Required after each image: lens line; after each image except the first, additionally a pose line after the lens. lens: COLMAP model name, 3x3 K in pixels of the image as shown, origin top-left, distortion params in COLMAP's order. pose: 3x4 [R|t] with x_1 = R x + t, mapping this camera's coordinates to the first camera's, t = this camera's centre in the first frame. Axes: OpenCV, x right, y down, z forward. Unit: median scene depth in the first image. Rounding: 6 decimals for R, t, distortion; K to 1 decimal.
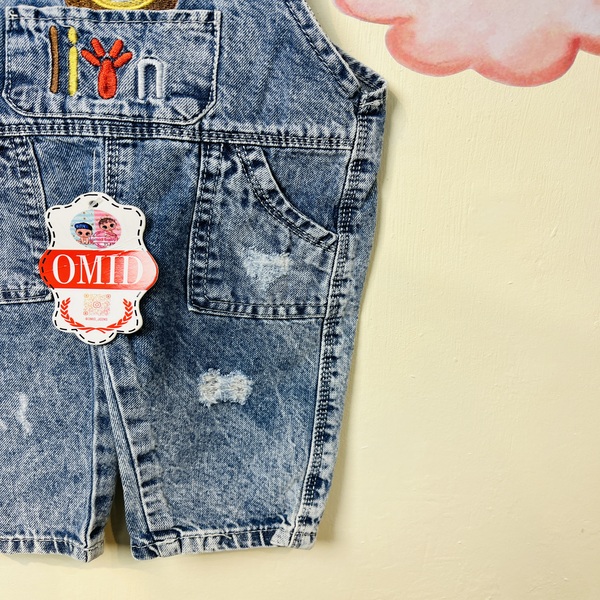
lens RADIAL K [[601.2, 0, 301.3], [0, 601.2, 299.1], [0, 0, 1]] dist [-0.043878, 0.000000]
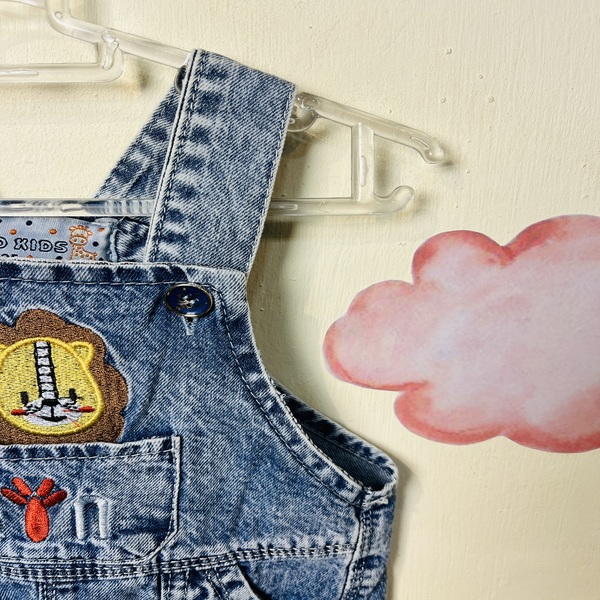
lens RADIAL K [[601.2, 0, 298.7], [0, 601.2, 300.3], [0, 0, 1]] dist [-0.043878, 0.000000]
pose [[0.999716, -0.012905, -0.020058, 0.033545], [0.011750, 0.998324, -0.056661, -0.566015], [0.020756, 0.056409, 0.998192, 0.201484]]
